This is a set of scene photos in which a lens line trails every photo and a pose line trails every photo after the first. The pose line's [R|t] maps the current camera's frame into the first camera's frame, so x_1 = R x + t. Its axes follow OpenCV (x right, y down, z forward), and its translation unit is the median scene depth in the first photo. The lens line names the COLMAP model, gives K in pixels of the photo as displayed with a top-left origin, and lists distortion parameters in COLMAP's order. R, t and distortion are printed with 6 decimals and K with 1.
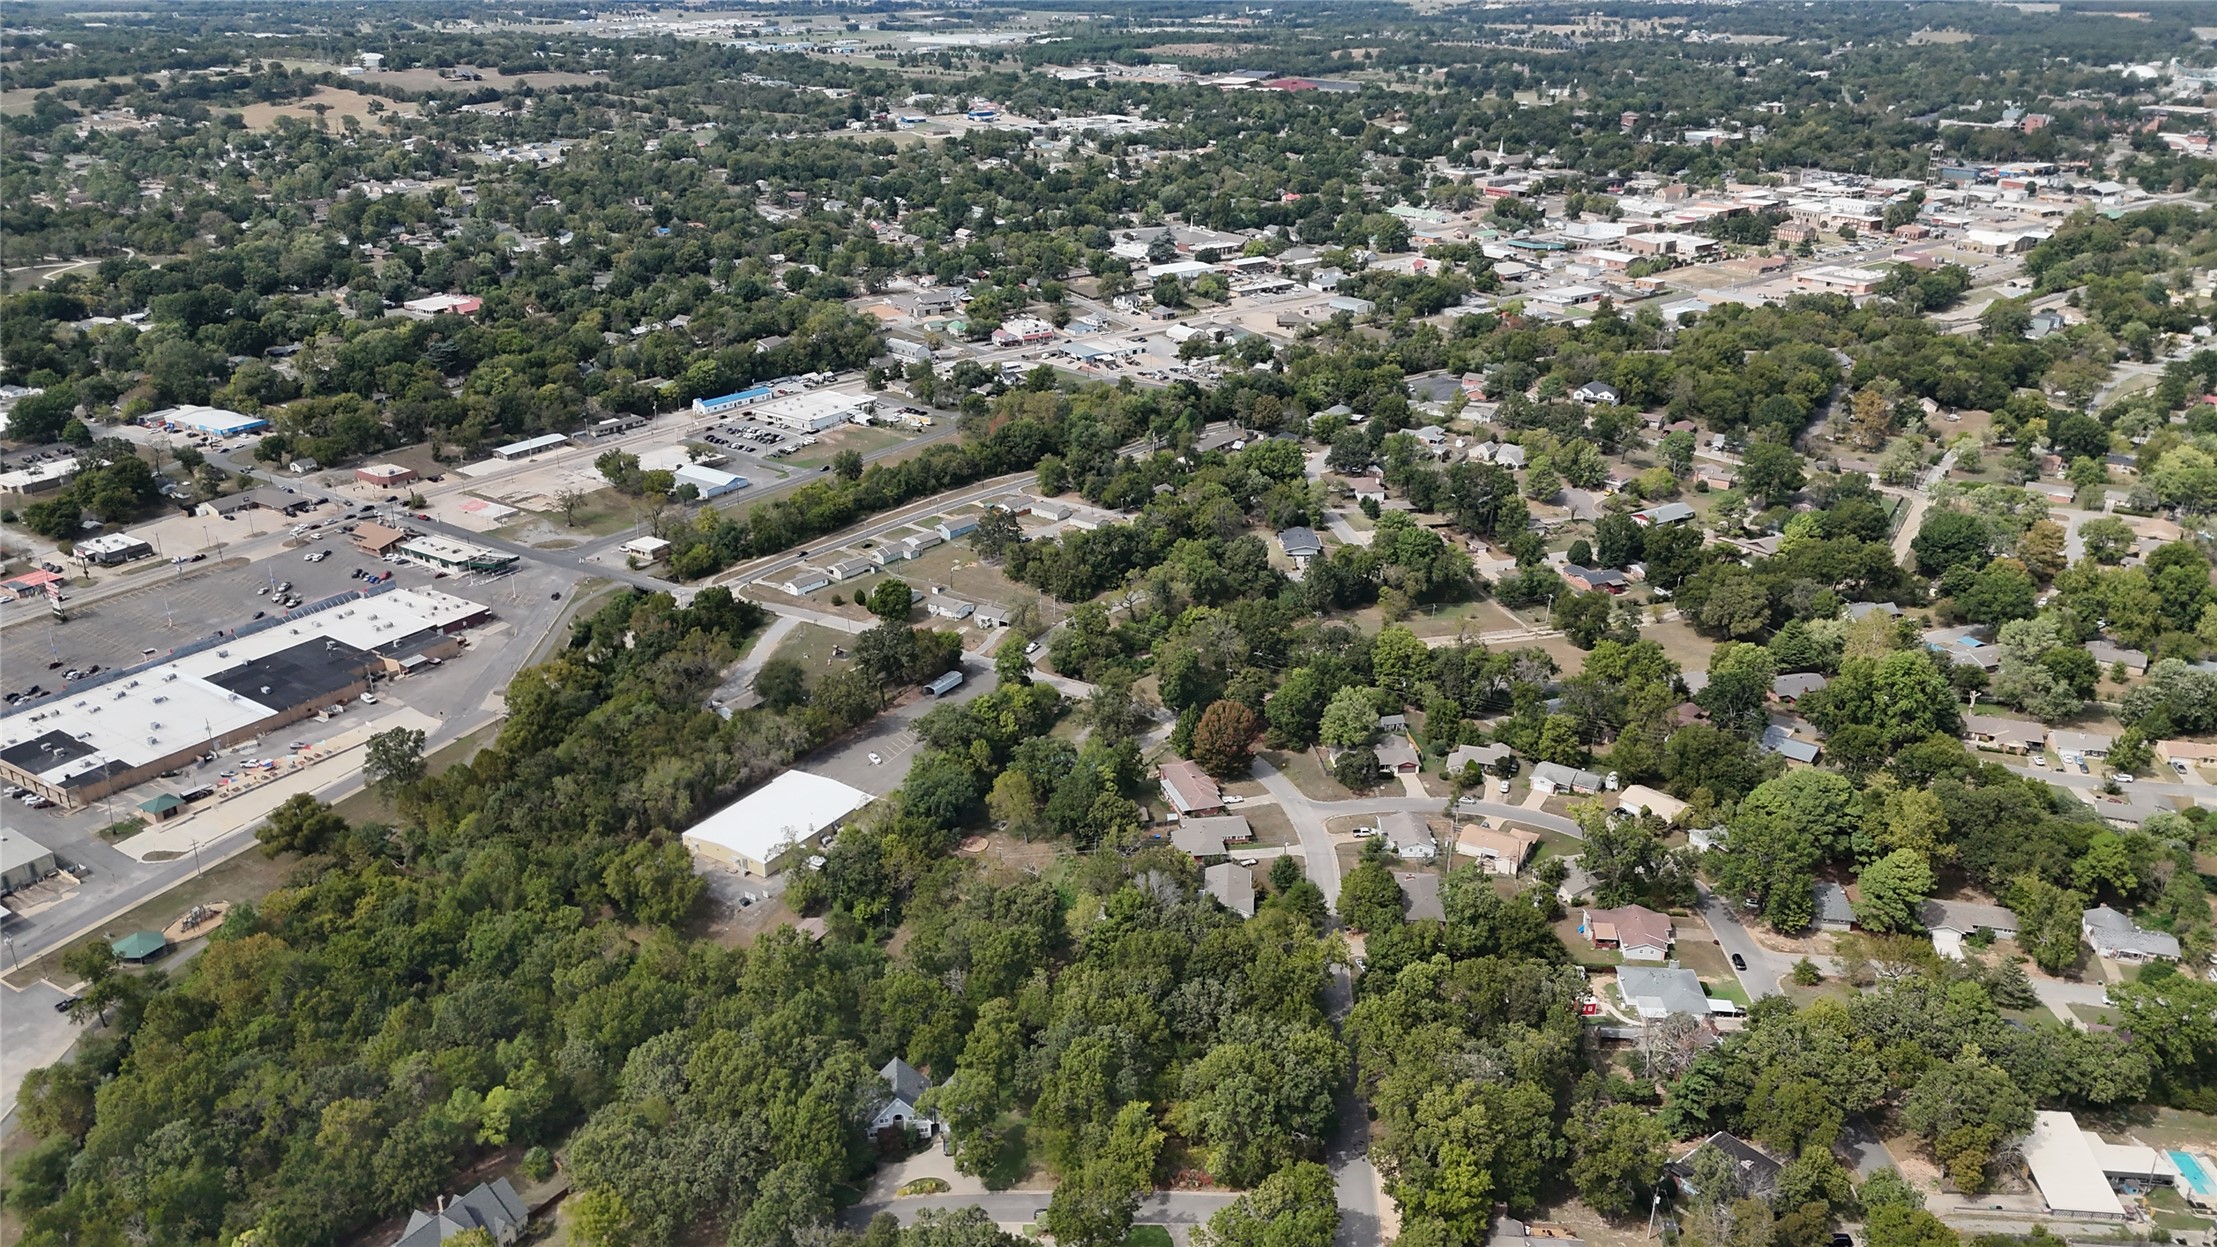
lens RADIAL K [[1628.8, 0, 1108.5], [0, 1628.8, 623.5], [0, 0, 1]] dist [0.081744, -0.082514]
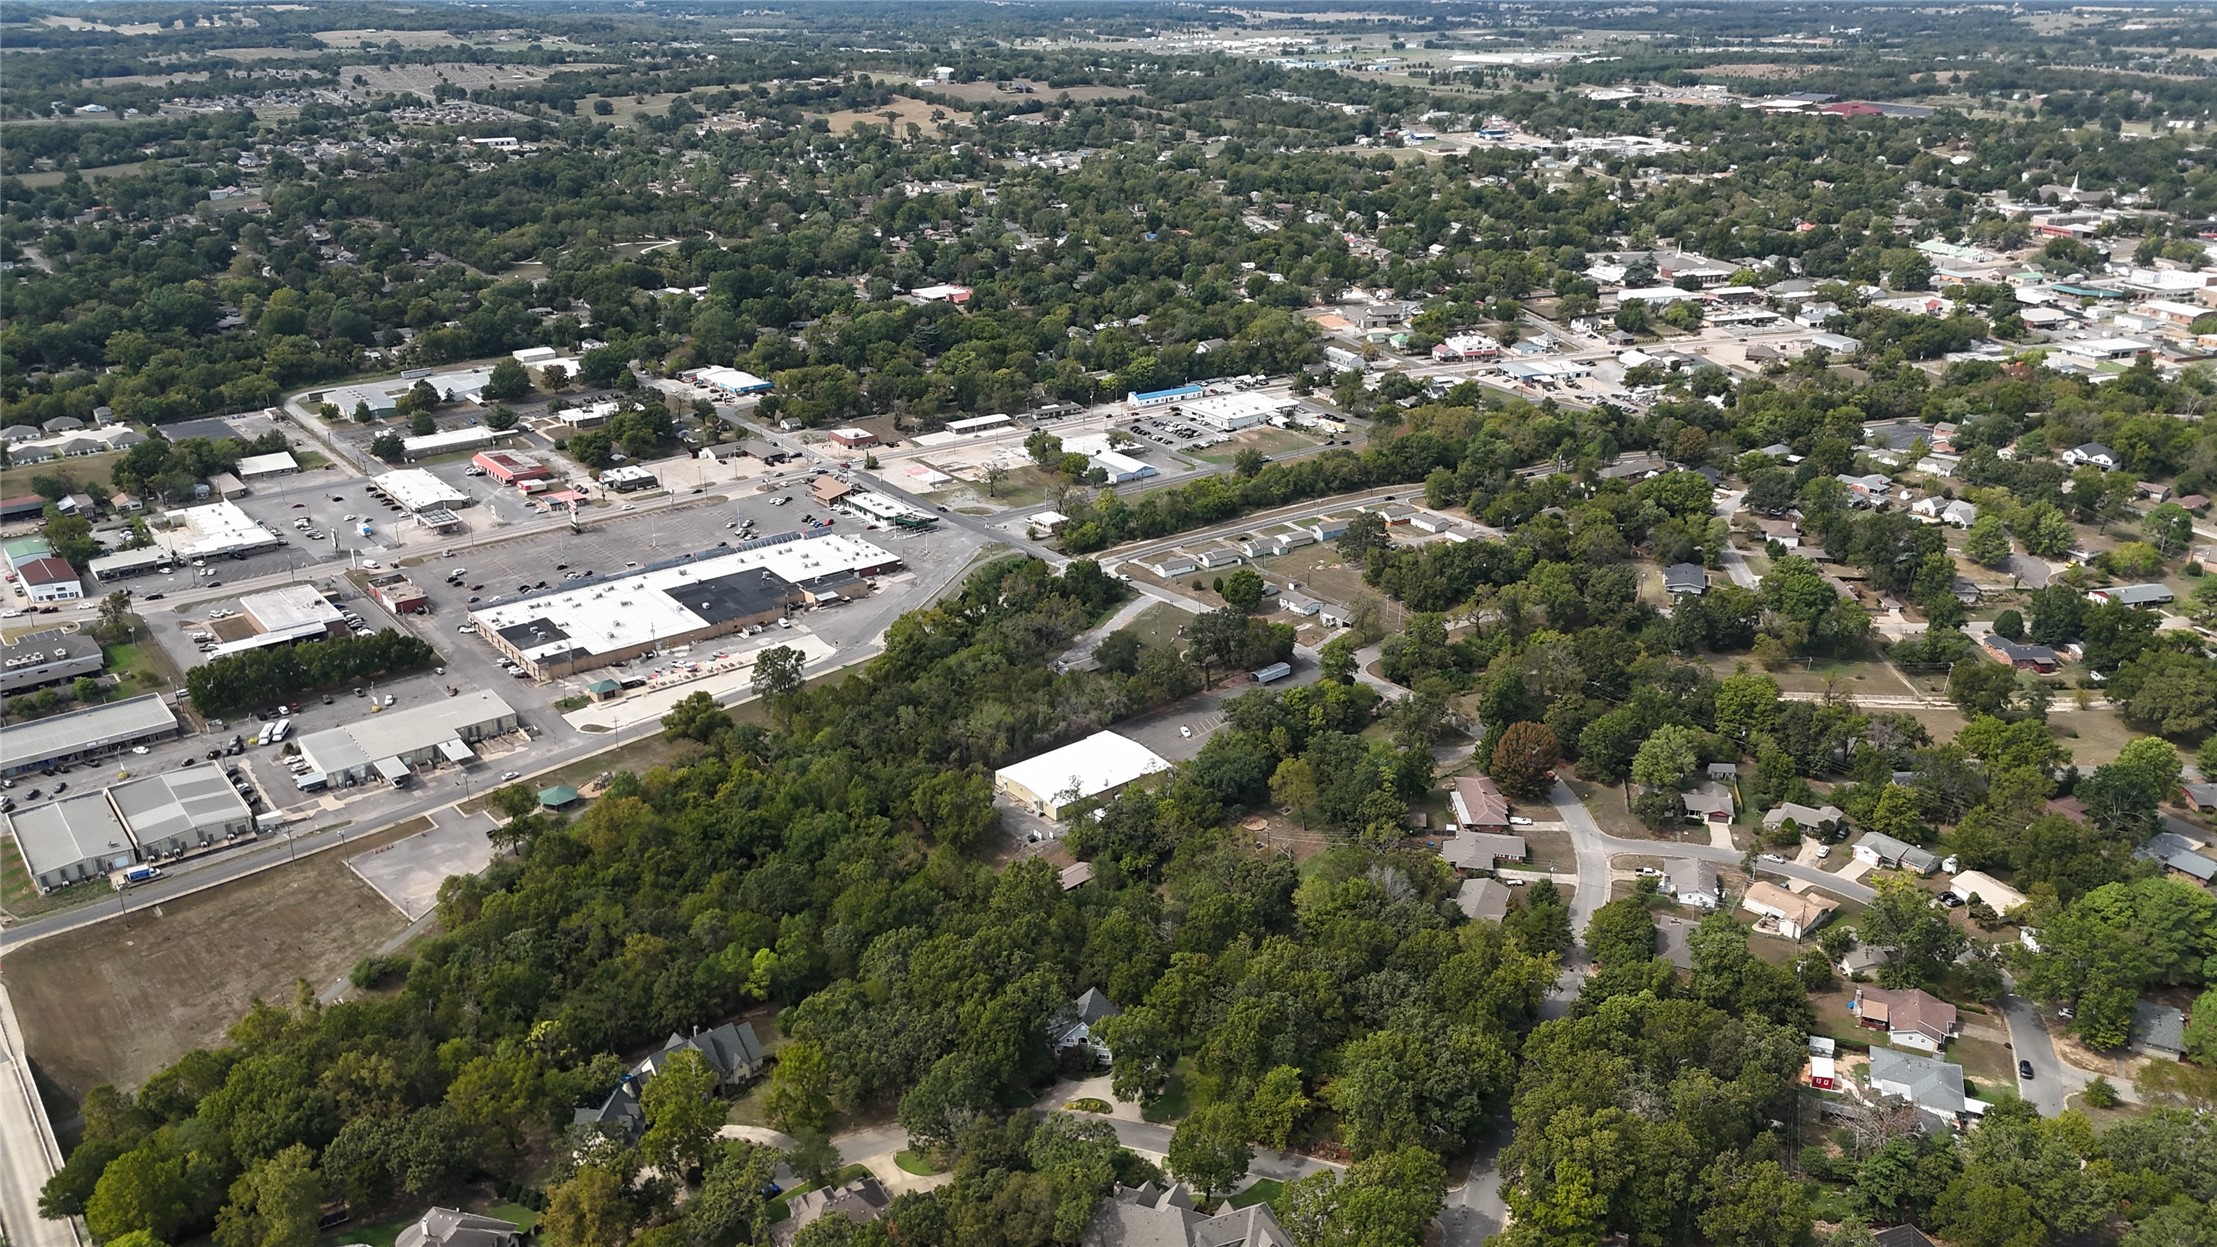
lens RADIAL K [[1627.9, 0, 1112.6], [0, 1627.9, 631.1], [0, 0, 1]] dist [0.064834, -0.059386]
pose [[0.949153, 0.116847, -0.292327, 0.100549], [-0.118397, 0.992888, 0.012447, 0.009353], [0.291703, 0.022797, 0.956237, -0.019001]]
